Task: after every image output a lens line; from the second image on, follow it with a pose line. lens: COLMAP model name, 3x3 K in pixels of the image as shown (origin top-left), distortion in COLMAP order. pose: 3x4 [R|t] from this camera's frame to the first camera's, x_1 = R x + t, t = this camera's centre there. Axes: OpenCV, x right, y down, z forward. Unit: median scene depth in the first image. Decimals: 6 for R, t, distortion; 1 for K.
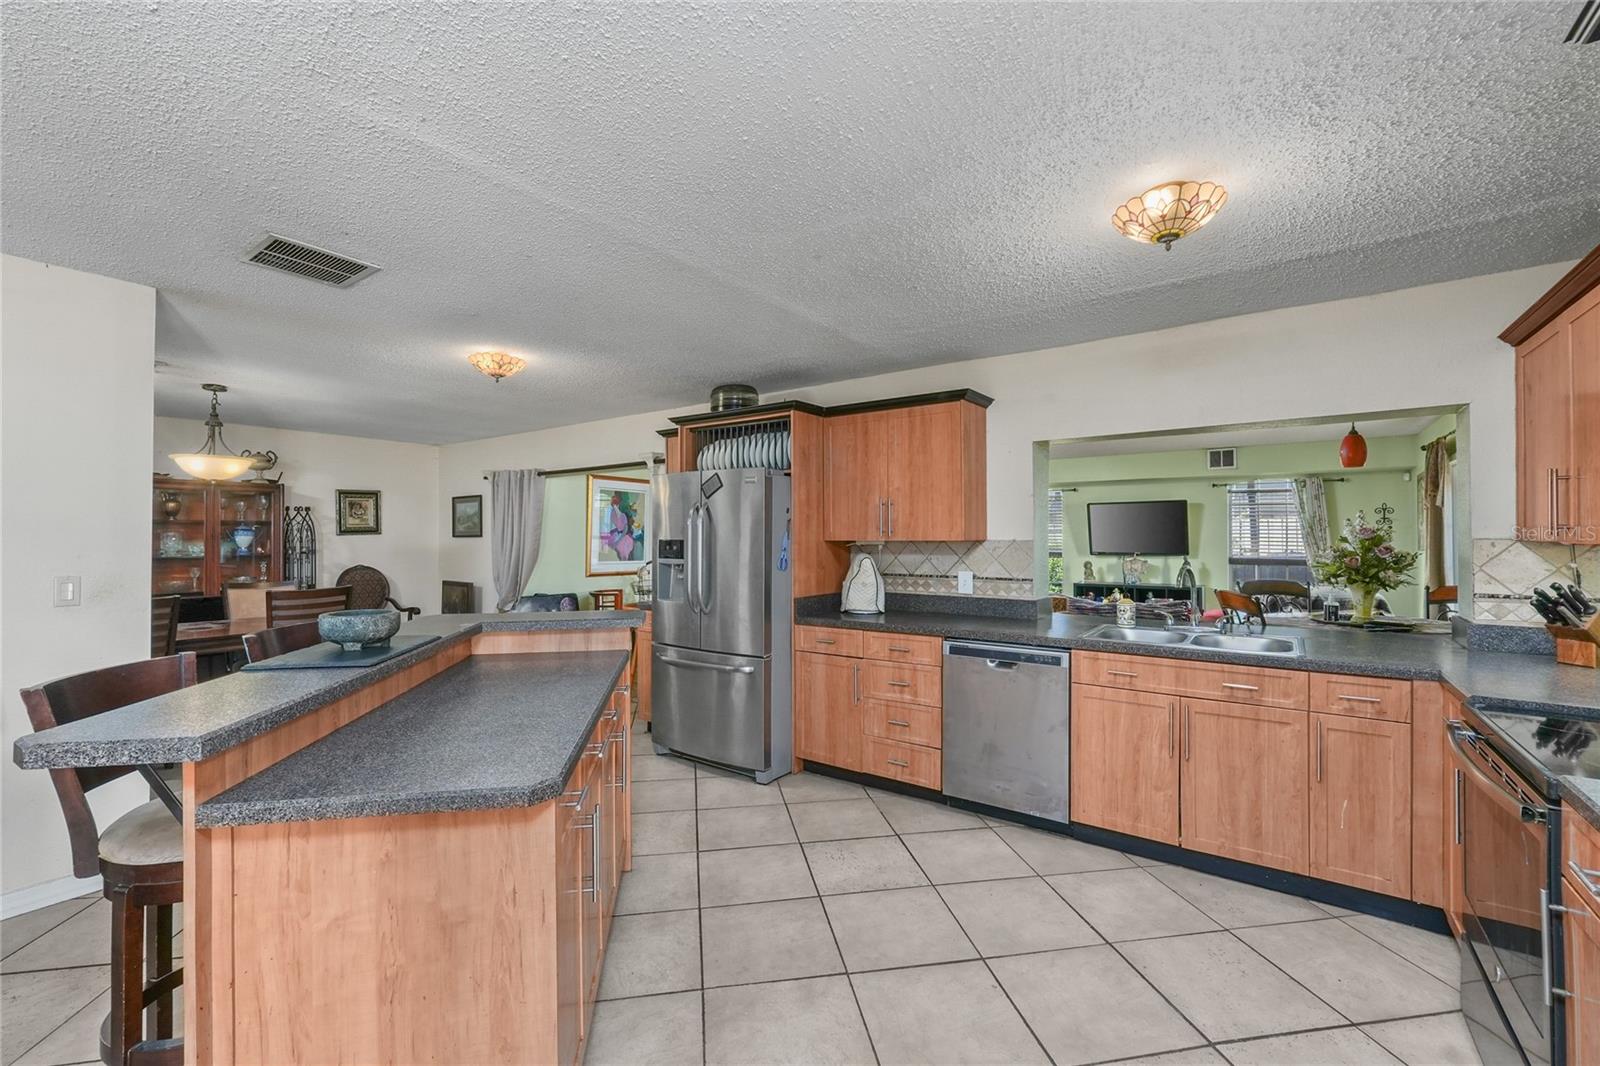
lens RADIAL K [[668.5, 0, 790.2], [0, 668.5, 531.4], [0, 0, 1]] dist [-0.013472, 0.005006]
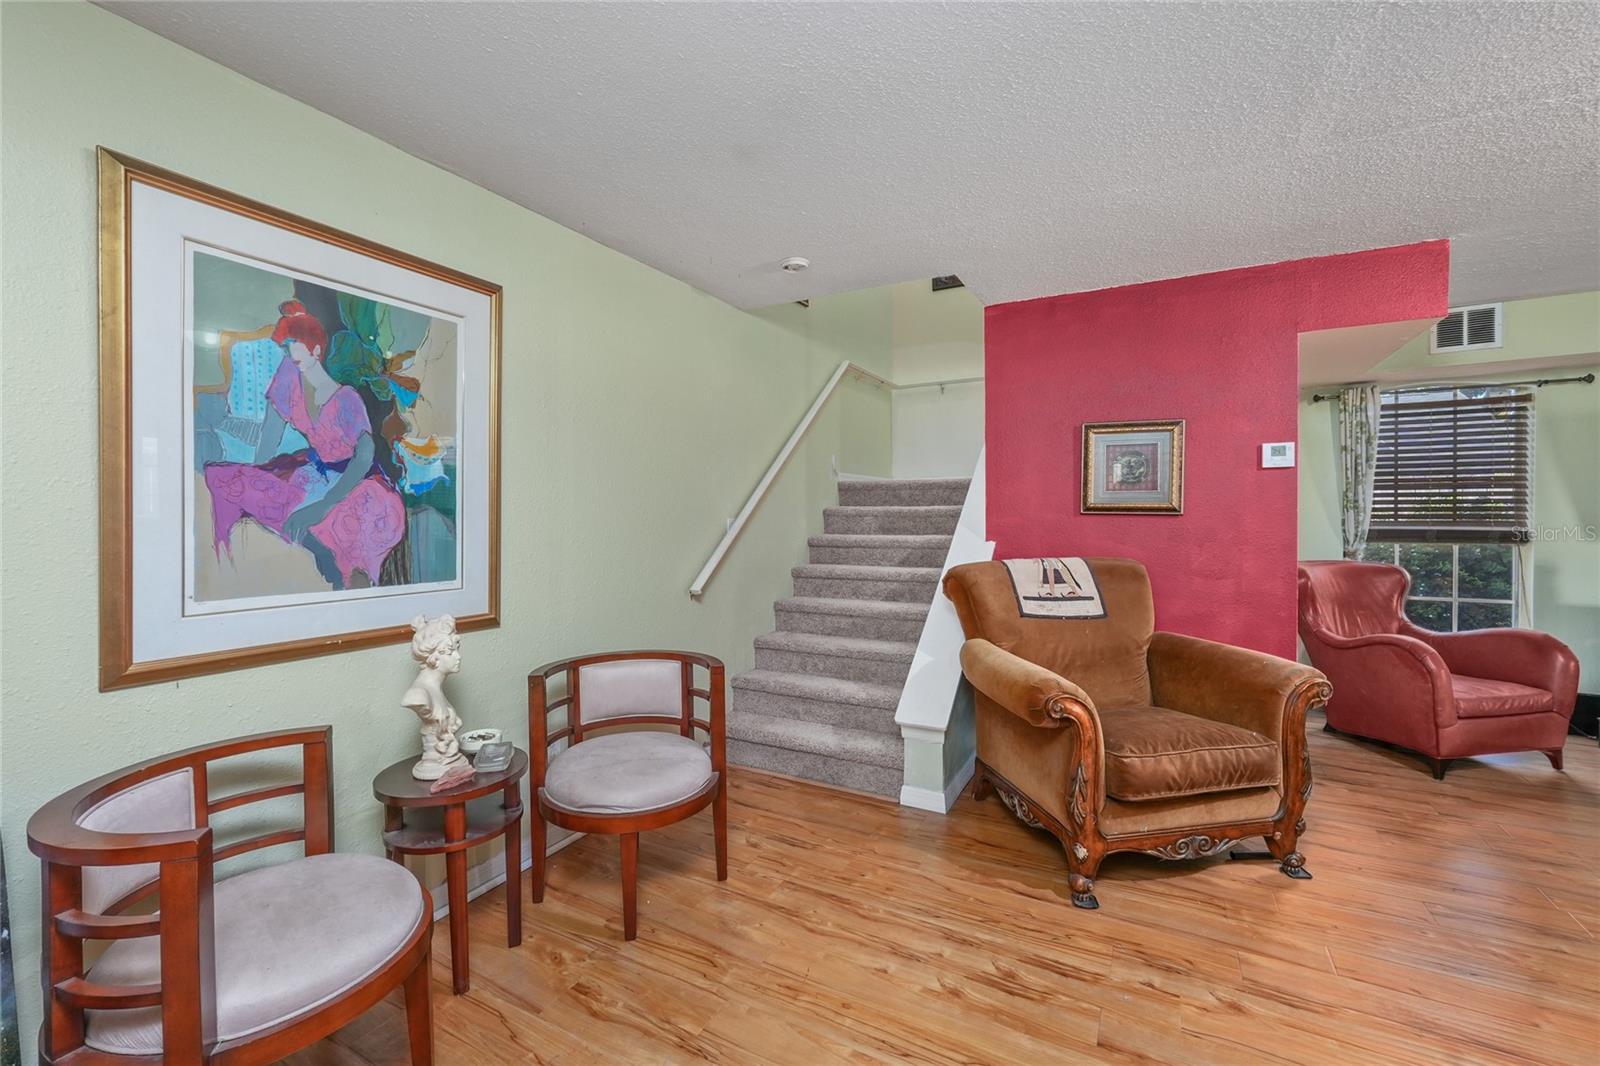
lens RADIAL K [[668.5, 0, 802.9], [0, 668.5, 533.3], [0, 0, 1]] dist [-0.013472, 0.005006]
pose [[0.989939, -0.009111, 0.141204, -0.152791], [0.003441, 0.999180, 0.040350, 0.019035], [-0.141456, -0.039458, 0.989158, 0.916756]]
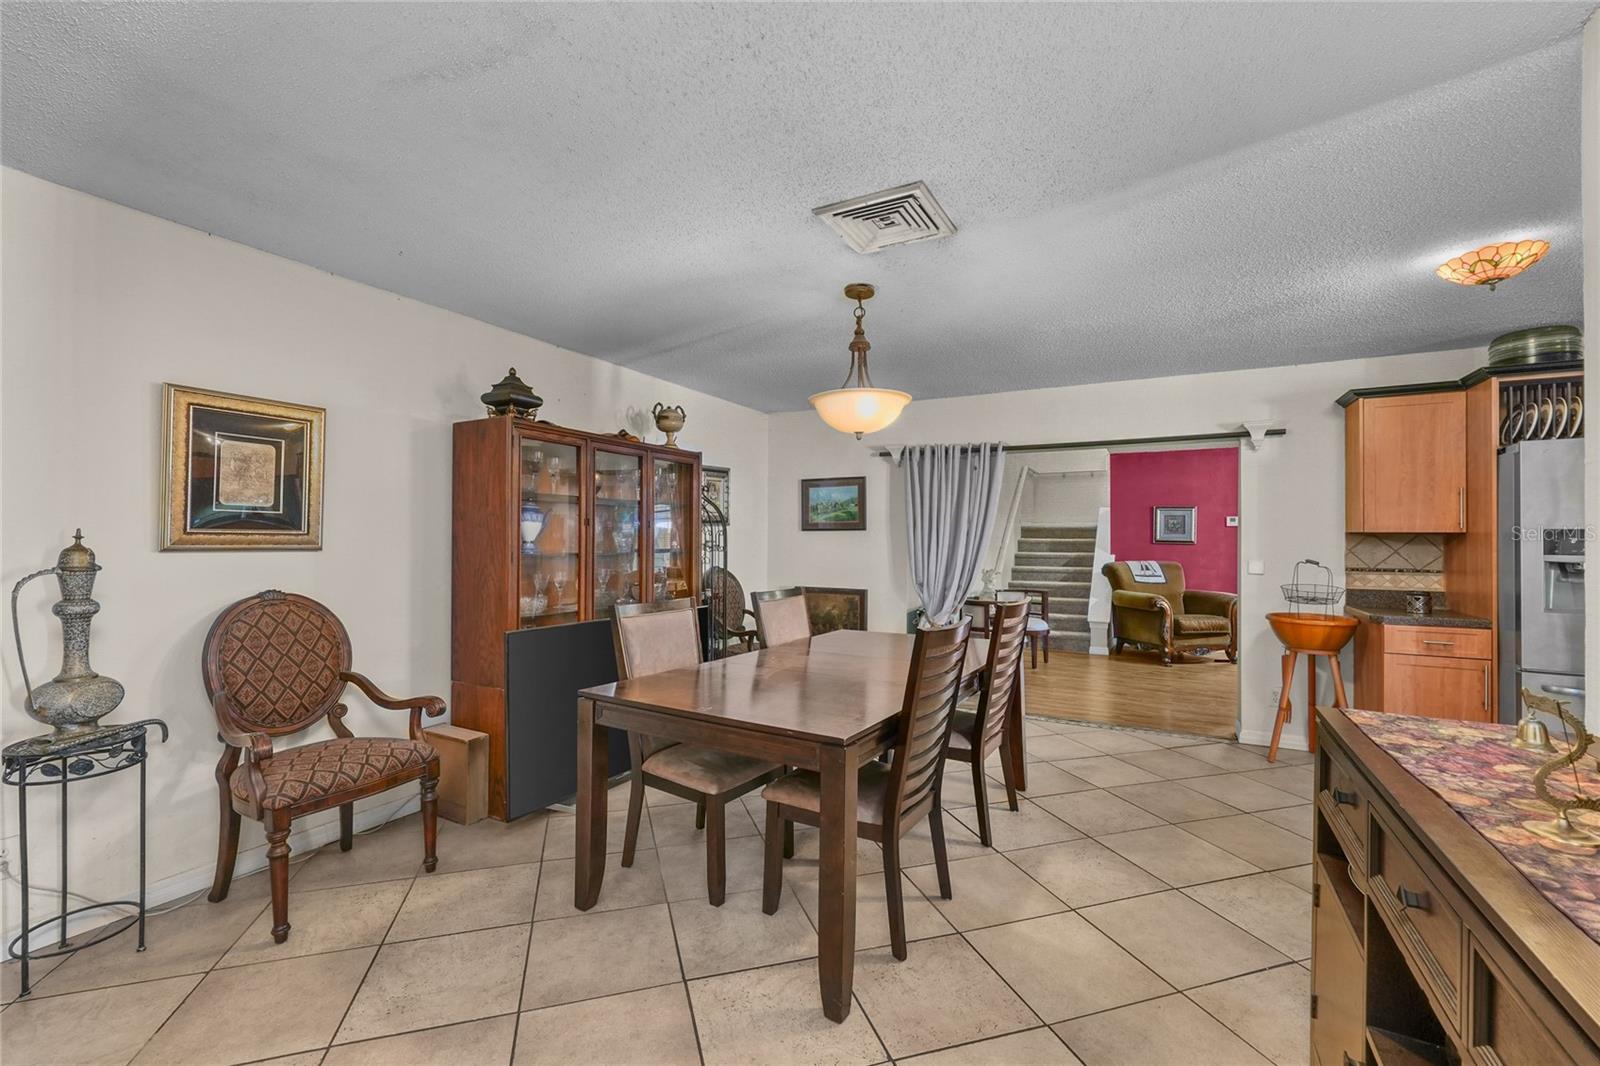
lens RADIAL K [[668.5, 0, 795.6], [0, 668.5, 532.9], [0, 0, 1]] dist [-0.013472, 0.005006]
pose [[0.990802, 0.008570, 0.135047, -0.697761], [-0.008323, 0.999962, -0.002395, 0.014649], [-0.135062, 0.001249, 0.990836, 0.252817]]
